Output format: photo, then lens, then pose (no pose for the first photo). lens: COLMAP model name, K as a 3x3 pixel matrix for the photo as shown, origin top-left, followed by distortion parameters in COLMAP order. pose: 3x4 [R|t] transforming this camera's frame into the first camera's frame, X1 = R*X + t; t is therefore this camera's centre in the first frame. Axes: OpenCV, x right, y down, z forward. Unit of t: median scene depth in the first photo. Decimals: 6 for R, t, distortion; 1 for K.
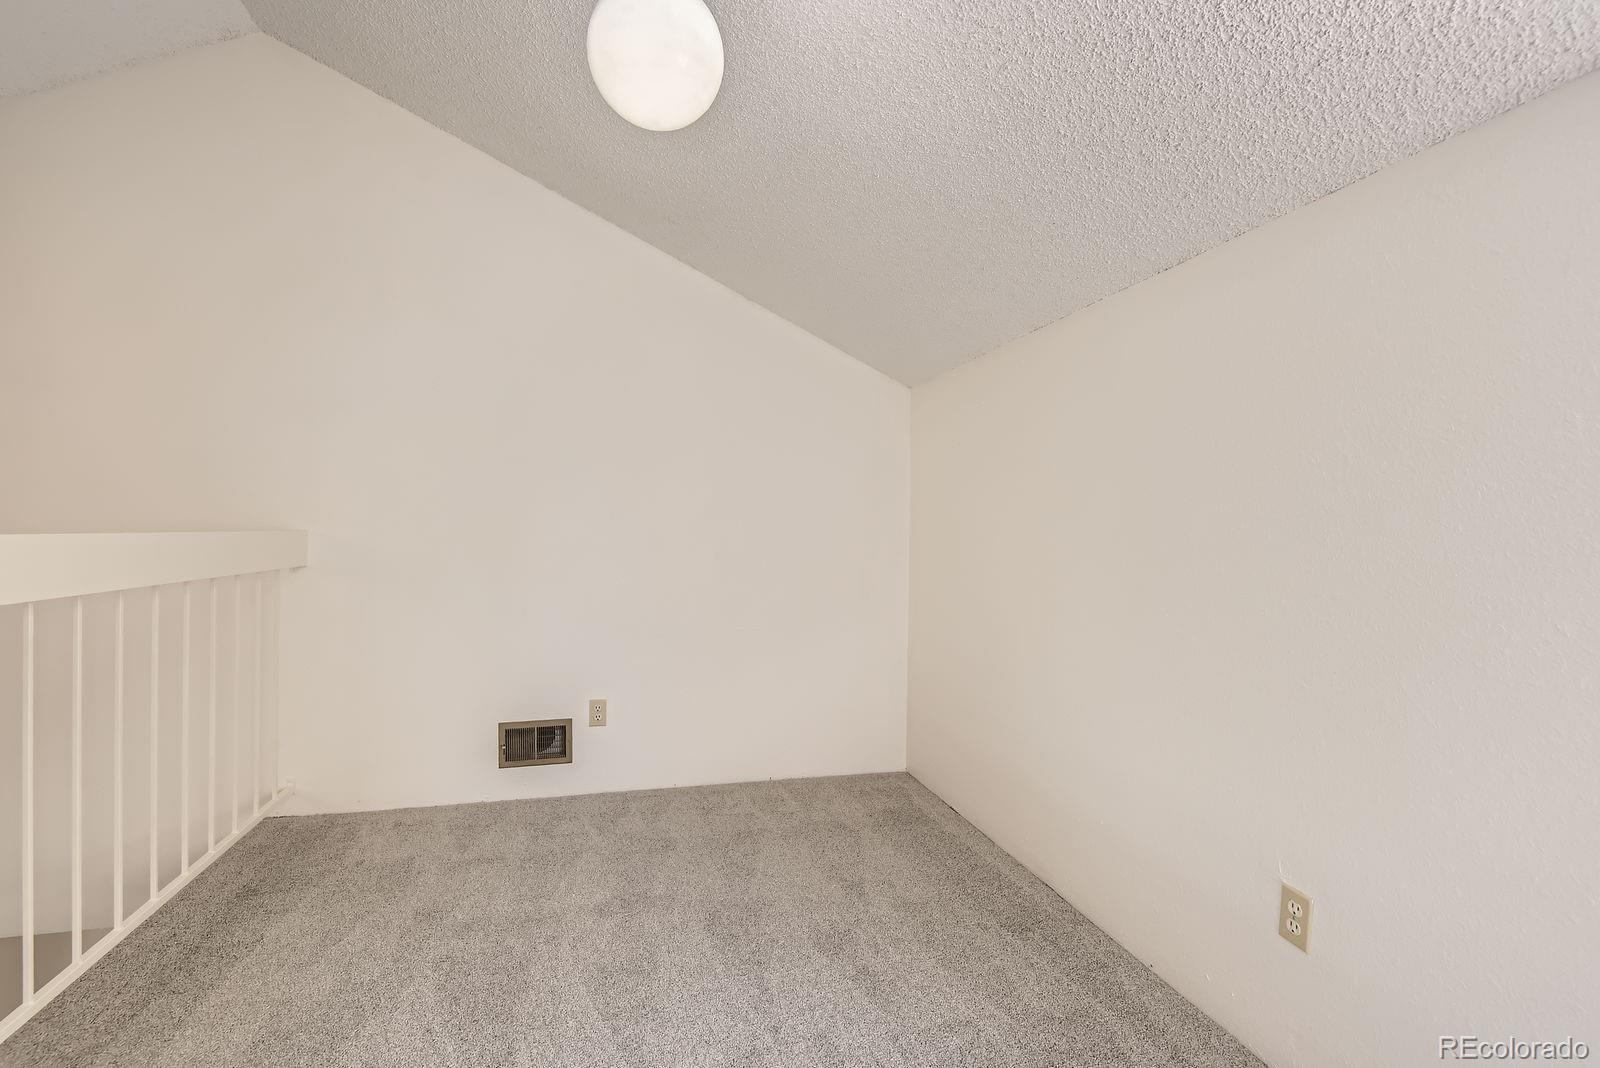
lens RADIAL K [[741.9, 0, 803.2], [0, 741.9, 533.9], [0, 0, 1]] dist [0.005259, -0.005827]
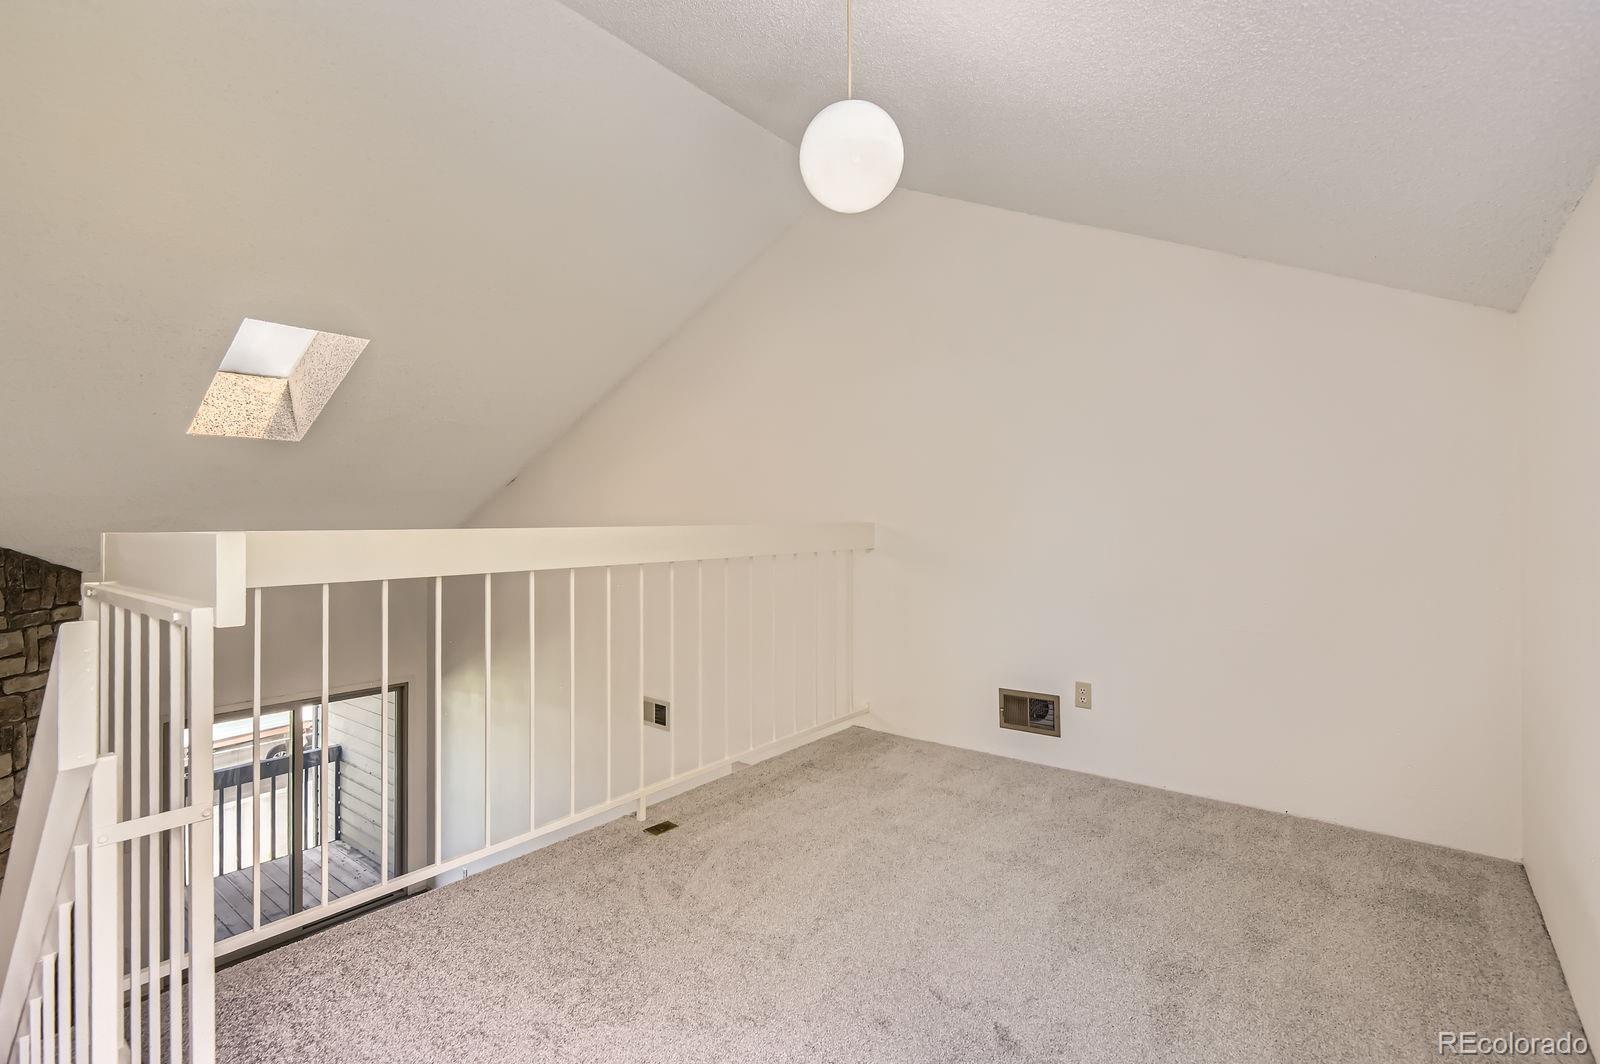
lens RADIAL K [[741.9, 0, 806.3], [0, 741.9, 527.0], [0, 0, 1]] dist [0.005259, -0.005827]
pose [[0.611419, -0.002699, -0.791303, 0.335870], [0.008023, 0.999964, 0.002788, -0.000417], [0.791267, -0.008054, 0.611418, 0.064893]]
